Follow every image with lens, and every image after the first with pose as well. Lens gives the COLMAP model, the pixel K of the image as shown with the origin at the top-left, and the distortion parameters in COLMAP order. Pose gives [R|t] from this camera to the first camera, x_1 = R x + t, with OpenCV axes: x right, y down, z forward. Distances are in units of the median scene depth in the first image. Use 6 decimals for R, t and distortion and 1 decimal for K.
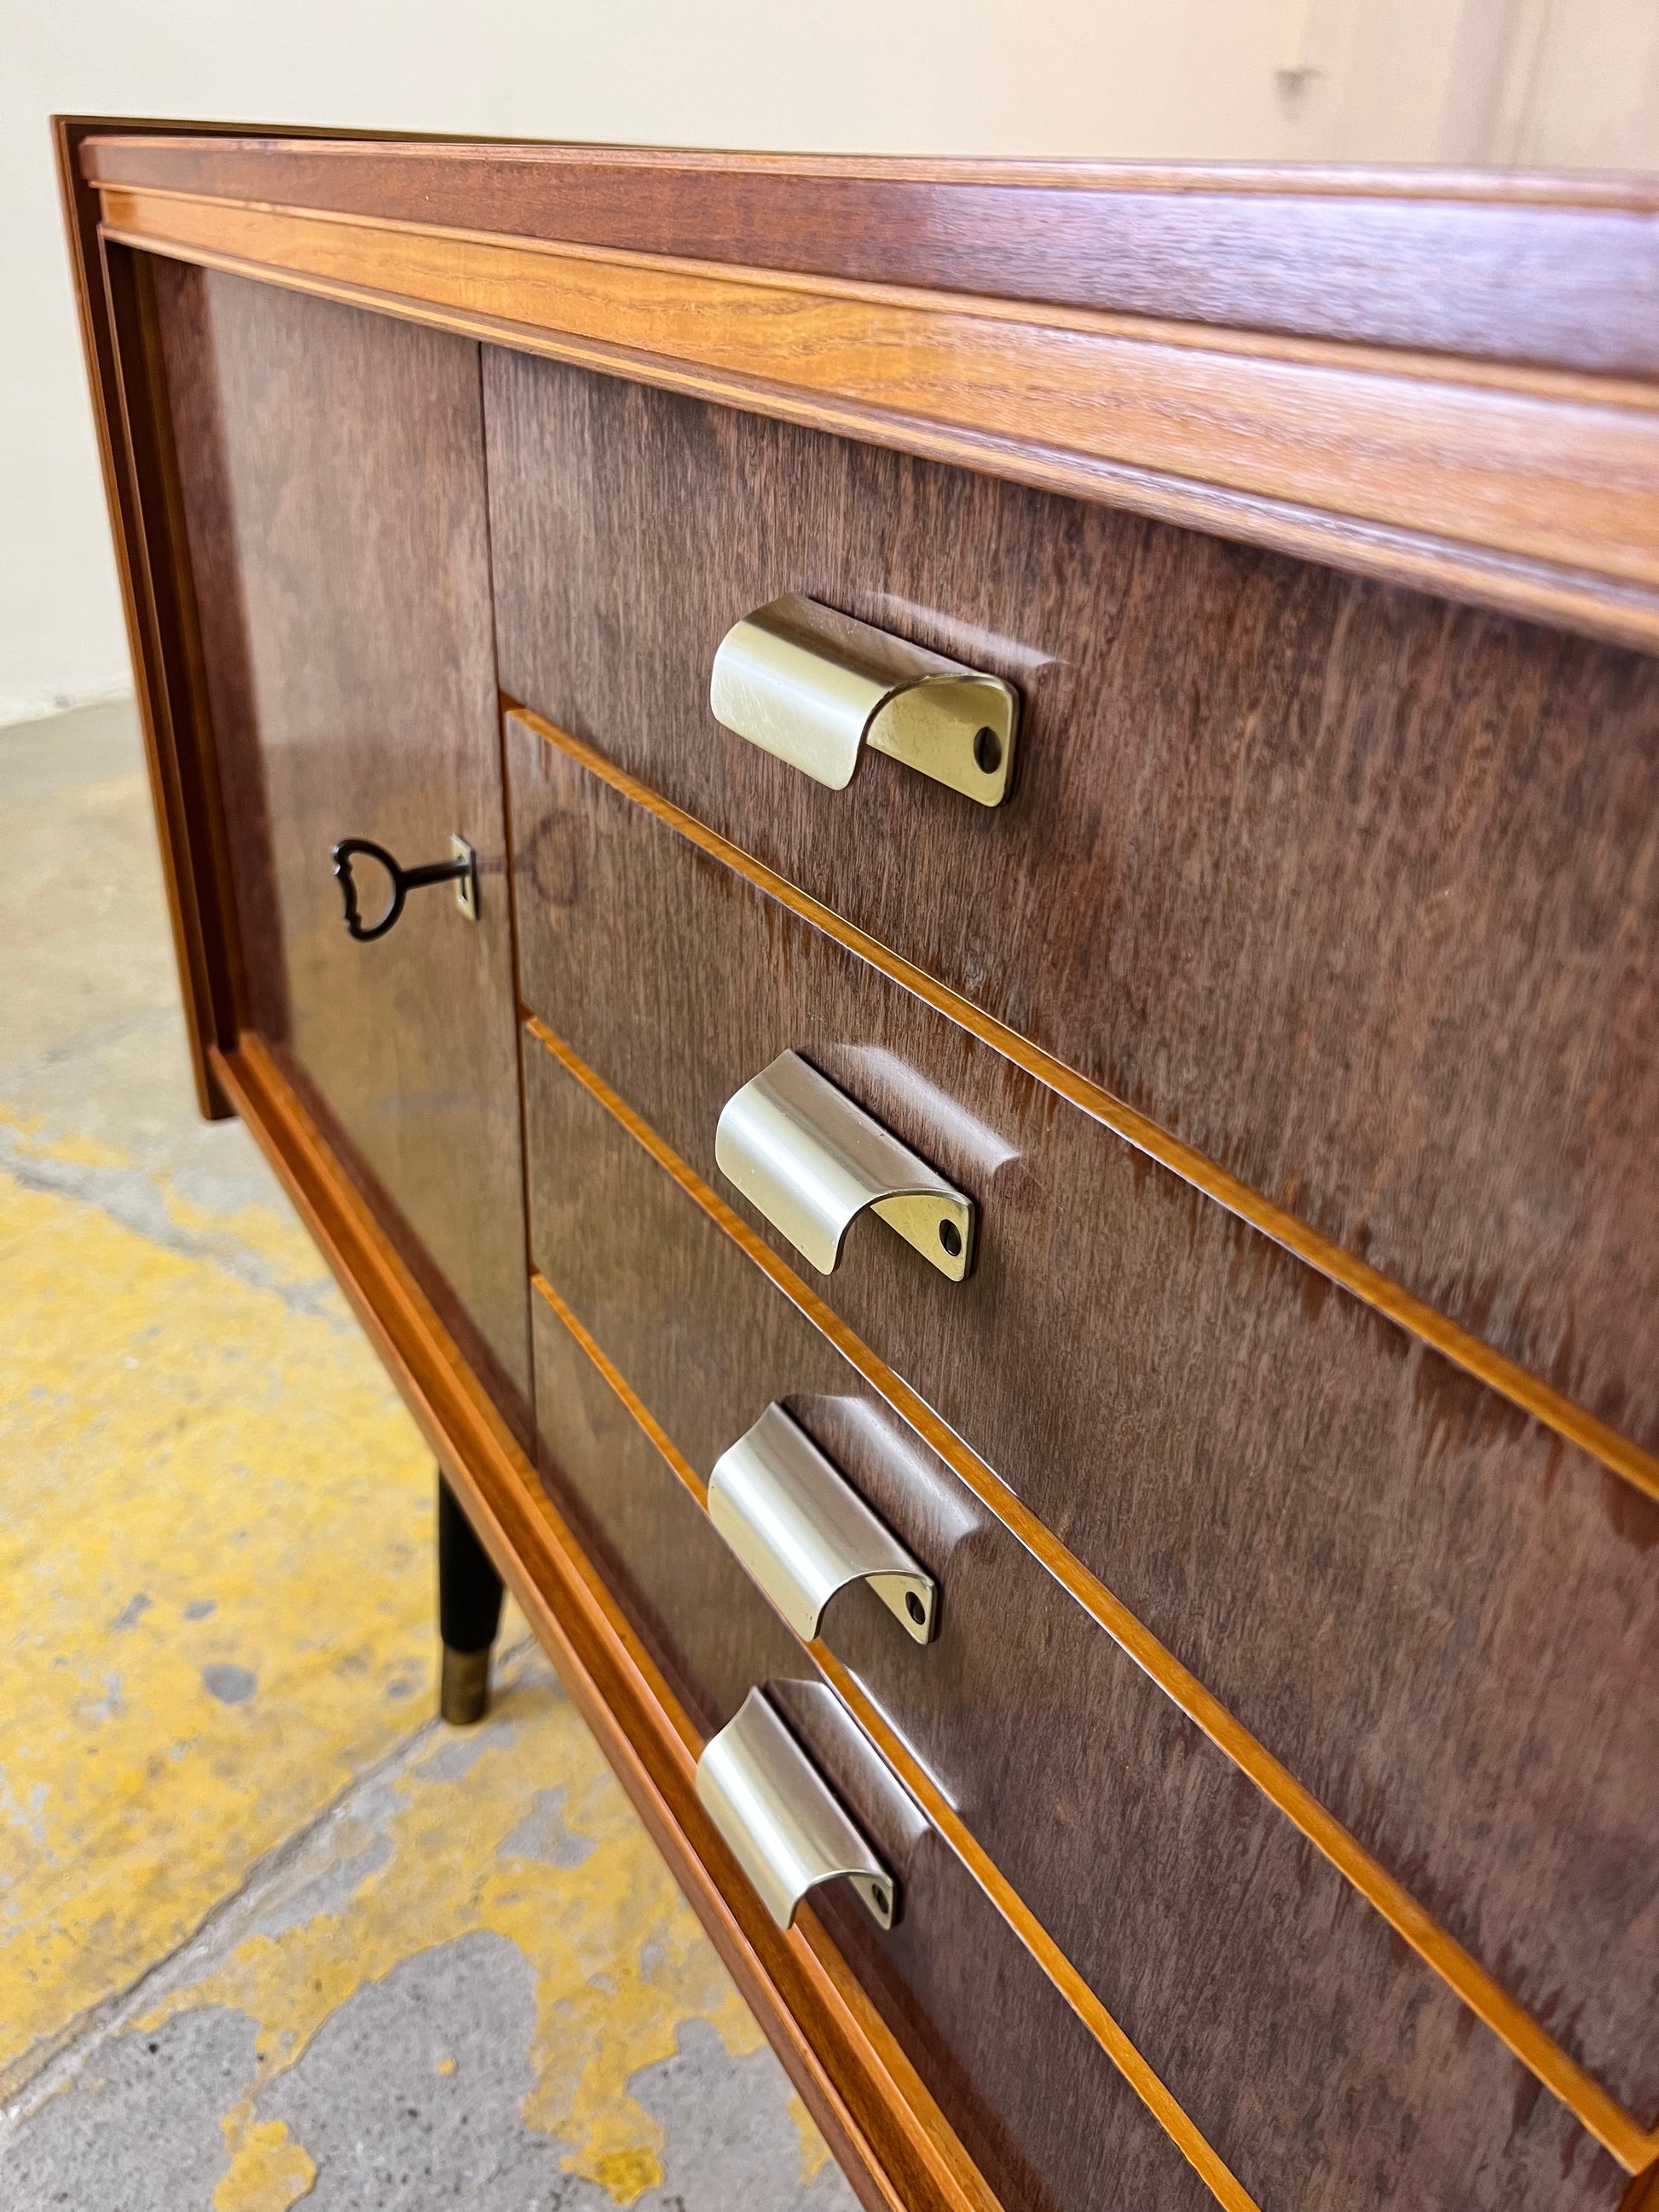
lens RADIAL K [[1675.1, 0, 829.4], [0, 1675.1, 1114.6], [0, 0, 1]] dist [0.049667, -0.062827]
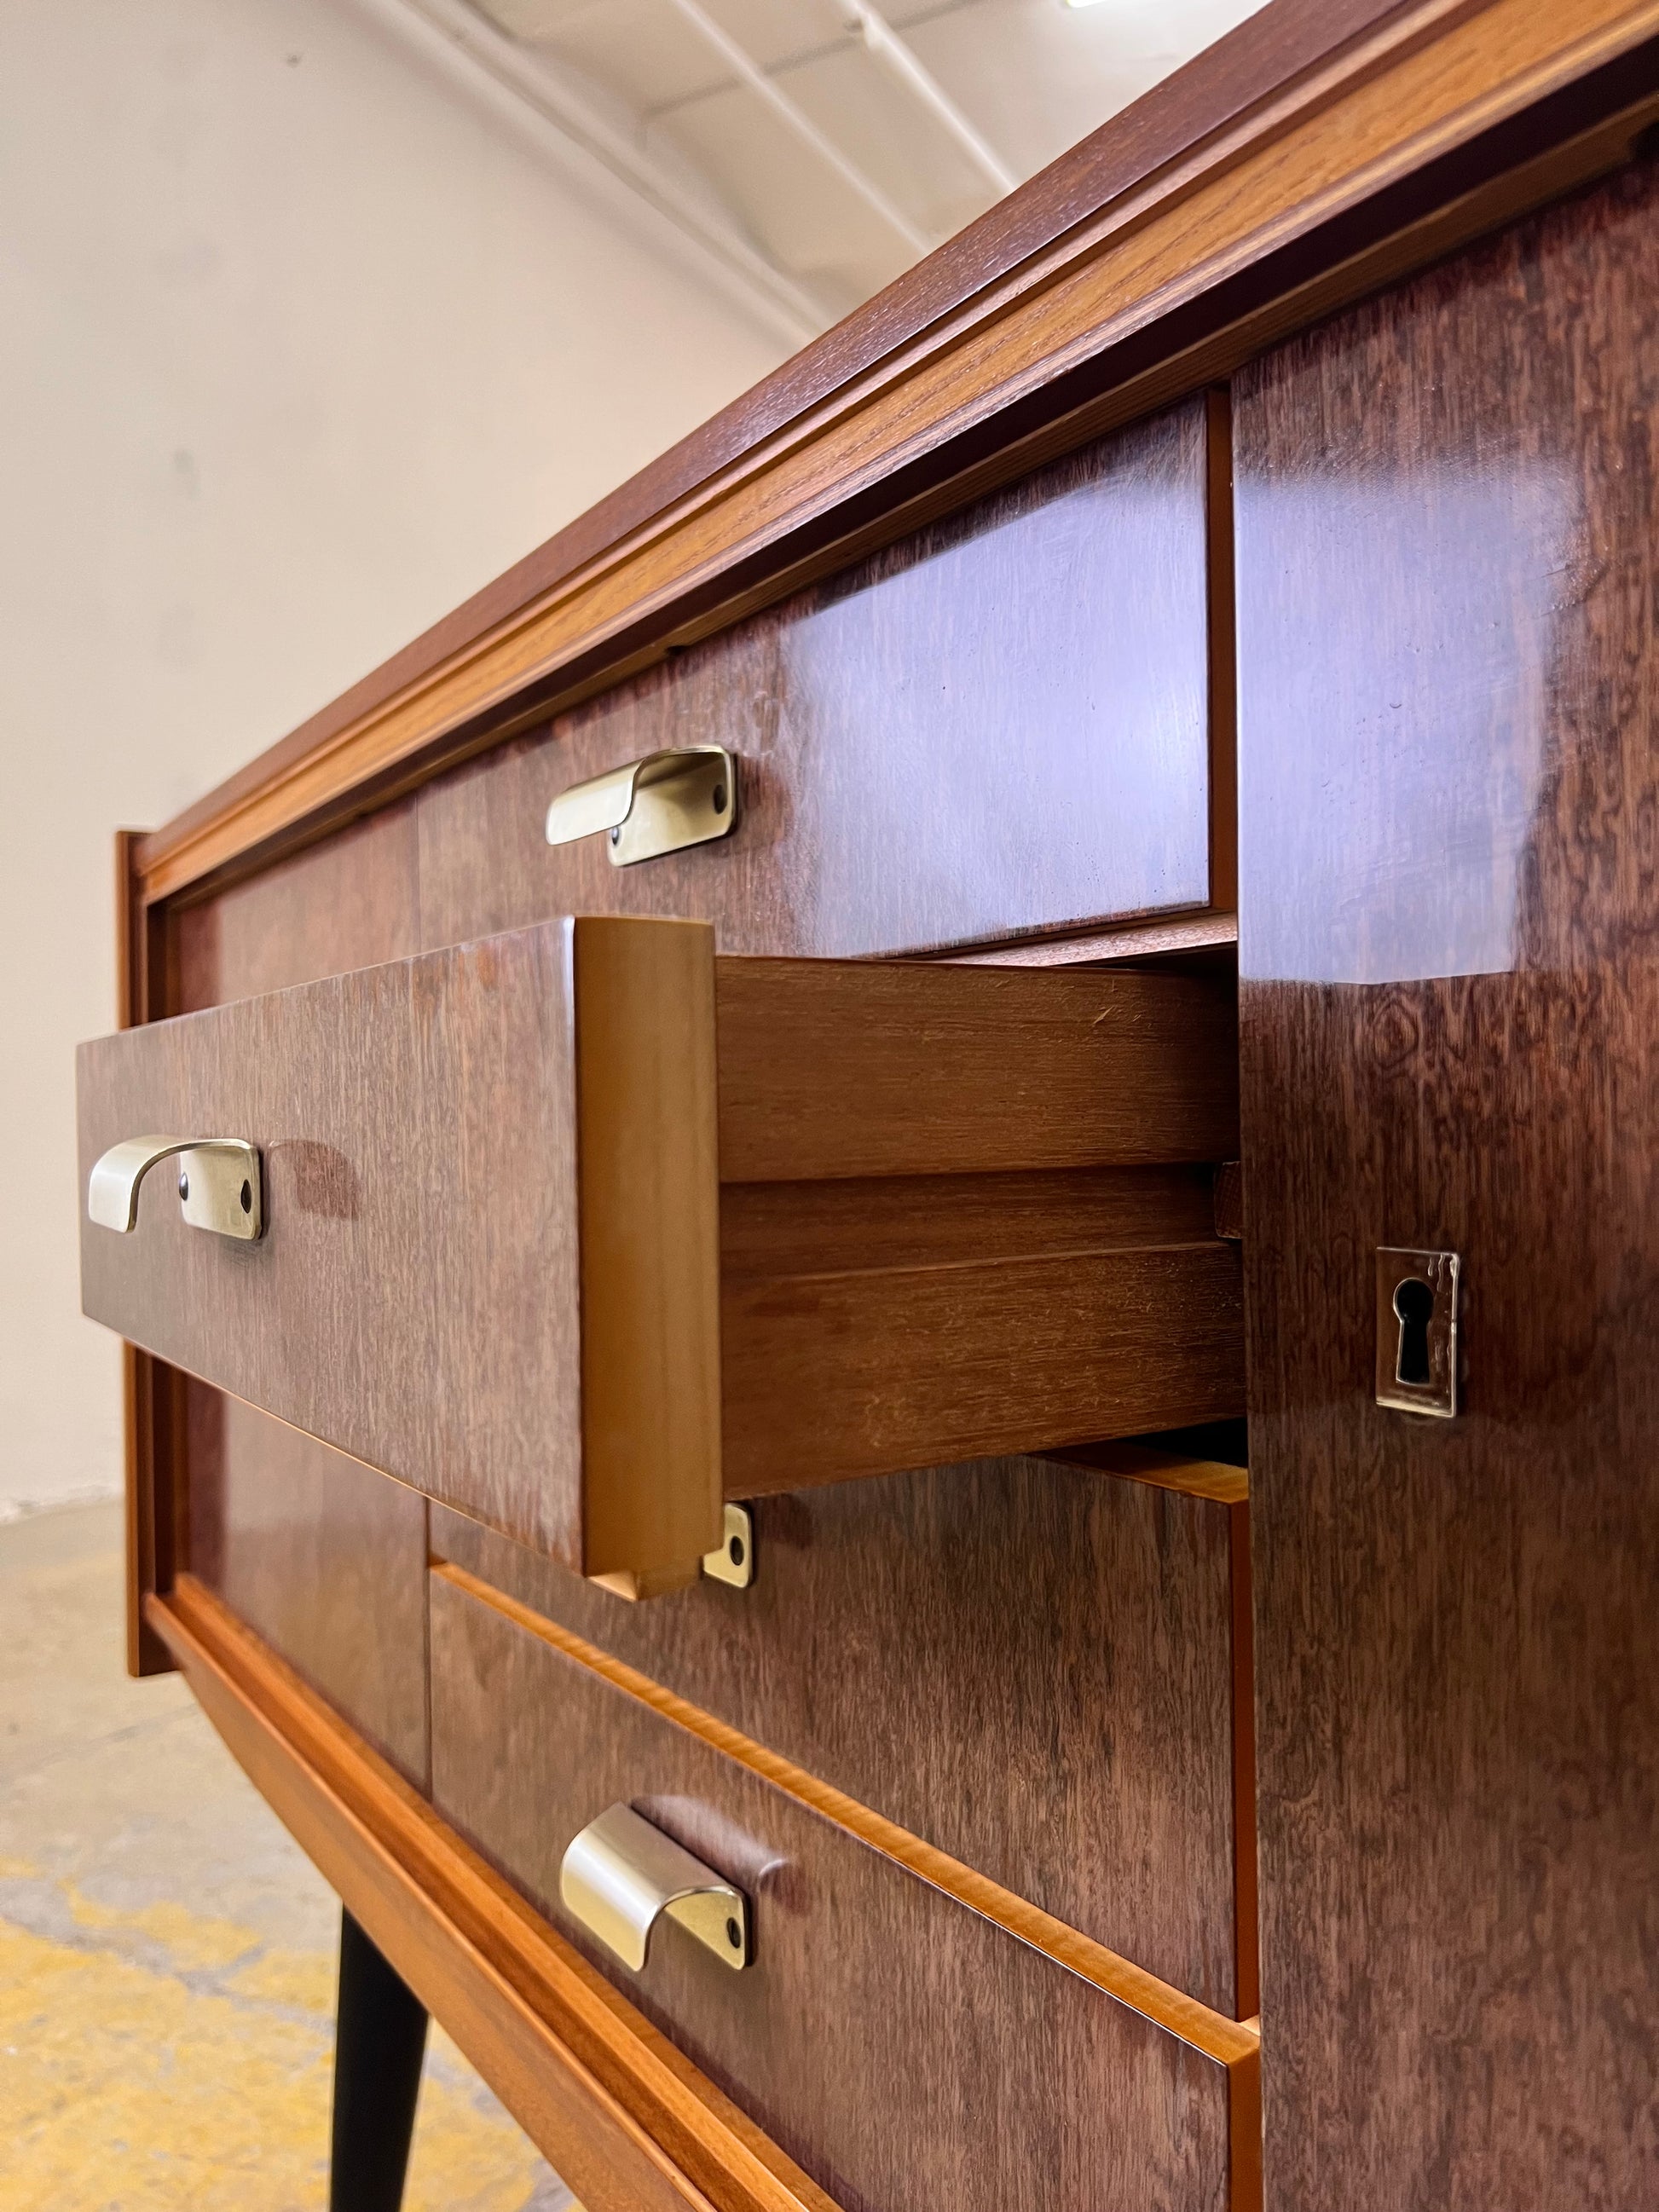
lens RADIAL K [[1672.1, 0, 858.2], [0, 1672.1, 1108.6], [0, 0, 1]] dist [0.029457, -0.052297]
pose [[0.996607, -0.063903, 0.051880, 0.113281], [0.081065, 0.871291, -0.484026, 0.703960], [-0.014272, 0.486589, 0.873514, -0.177531]]
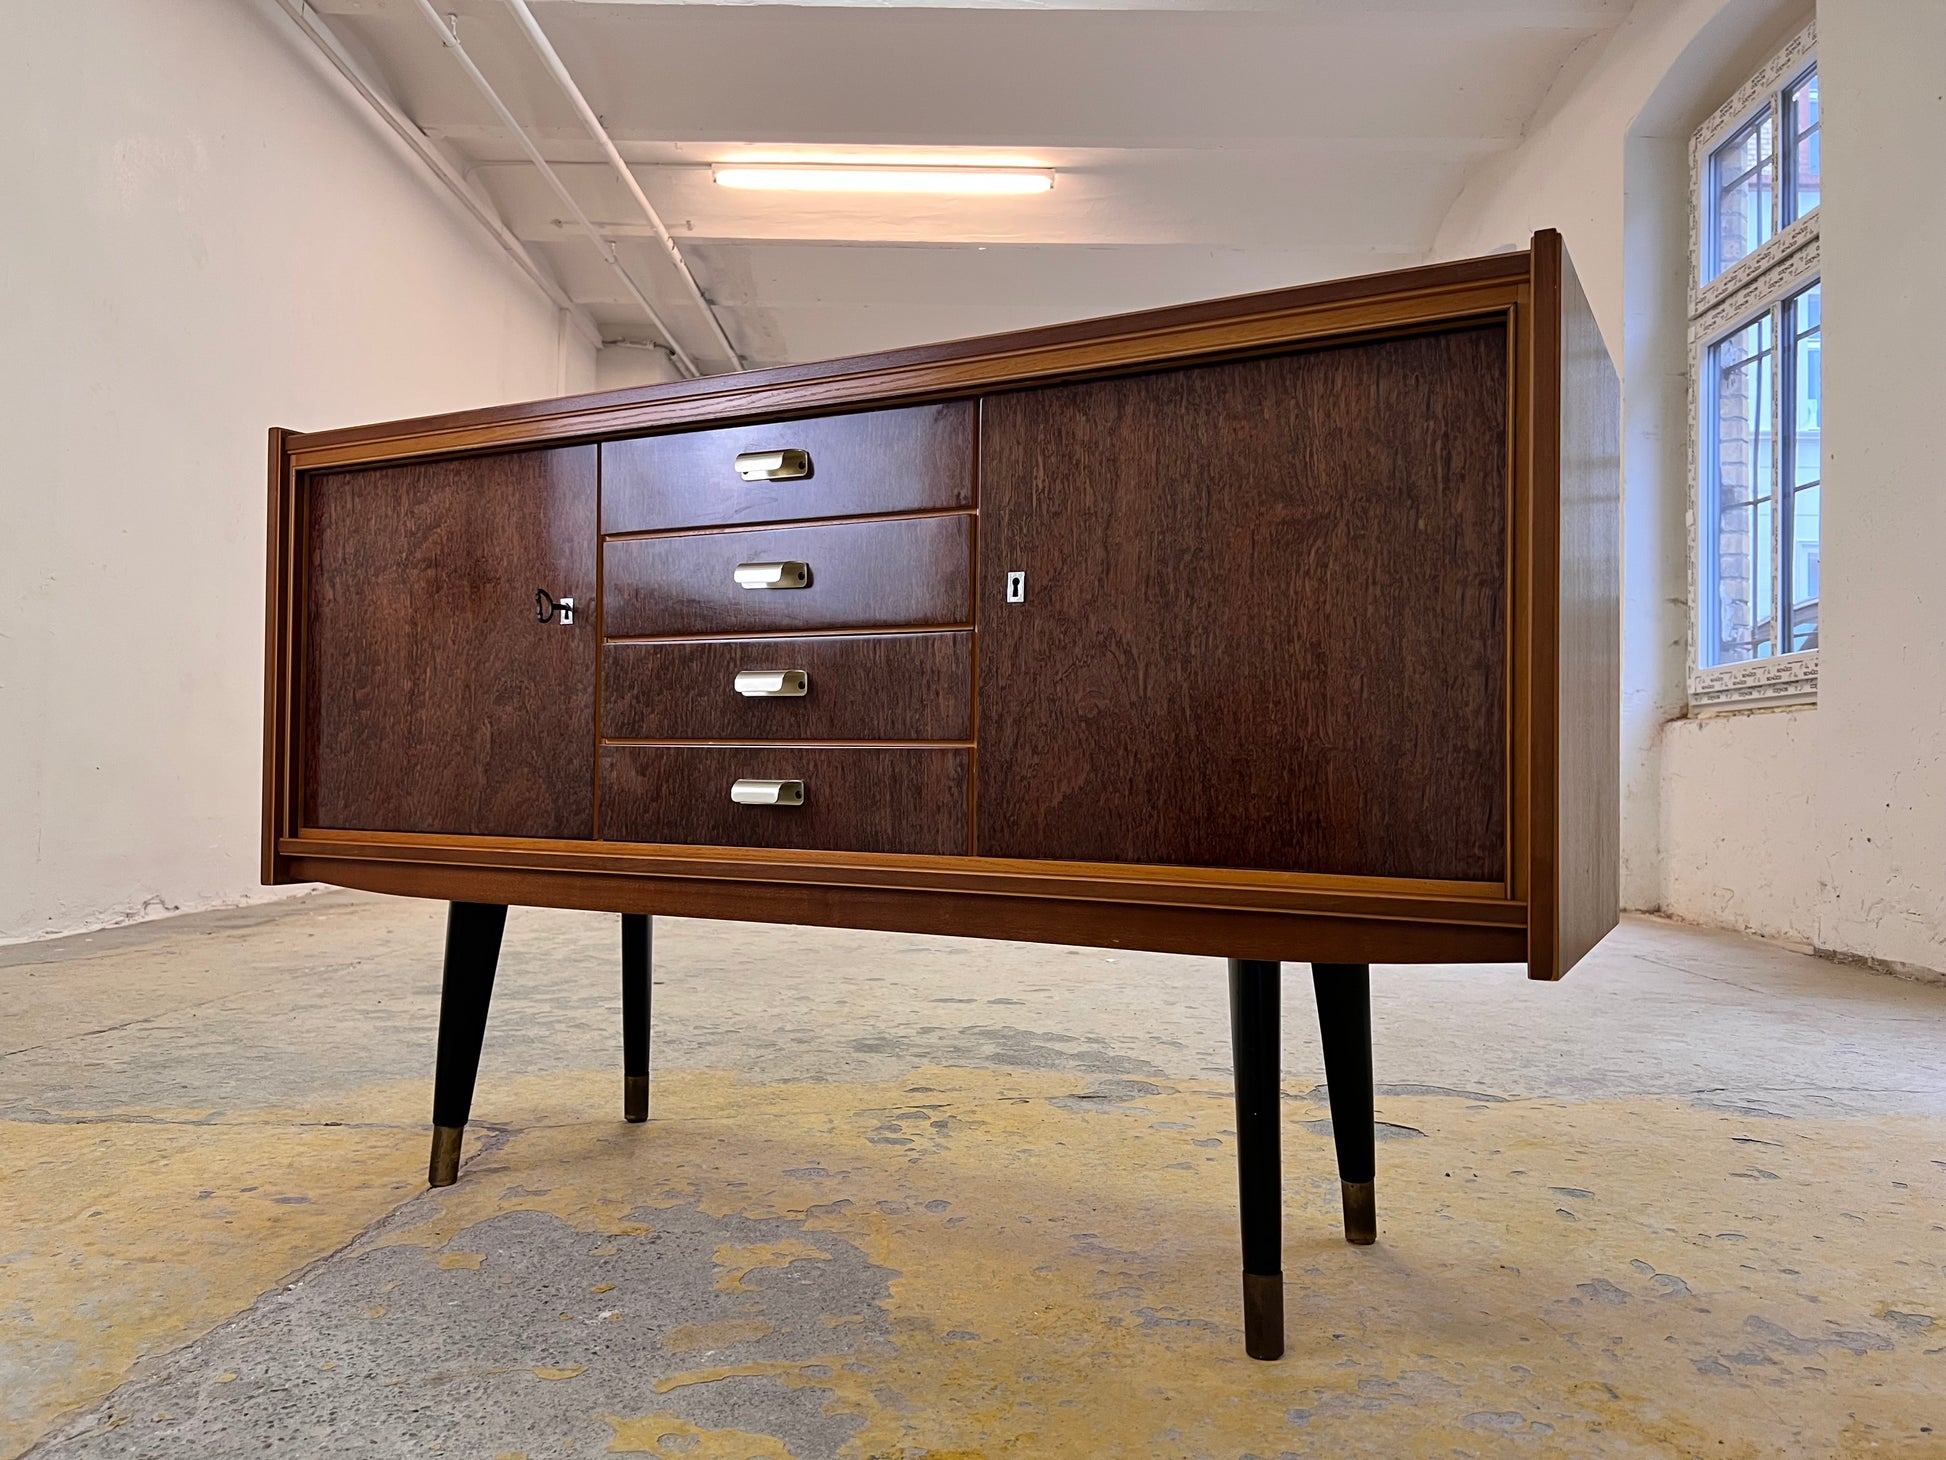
lens RADIAL K [[1449.3, 0, 950.8], [0, 1449.3, 737.6], [0, 0, 1]] dist [0.095707, -0.112212]
pose [[0.864924, -0.026118, 0.501223, -1.623256], [0.265941, 0.870781, -0.413540, 2.275979], [-0.425655, 0.490976, 0.760106, -2.011992]]
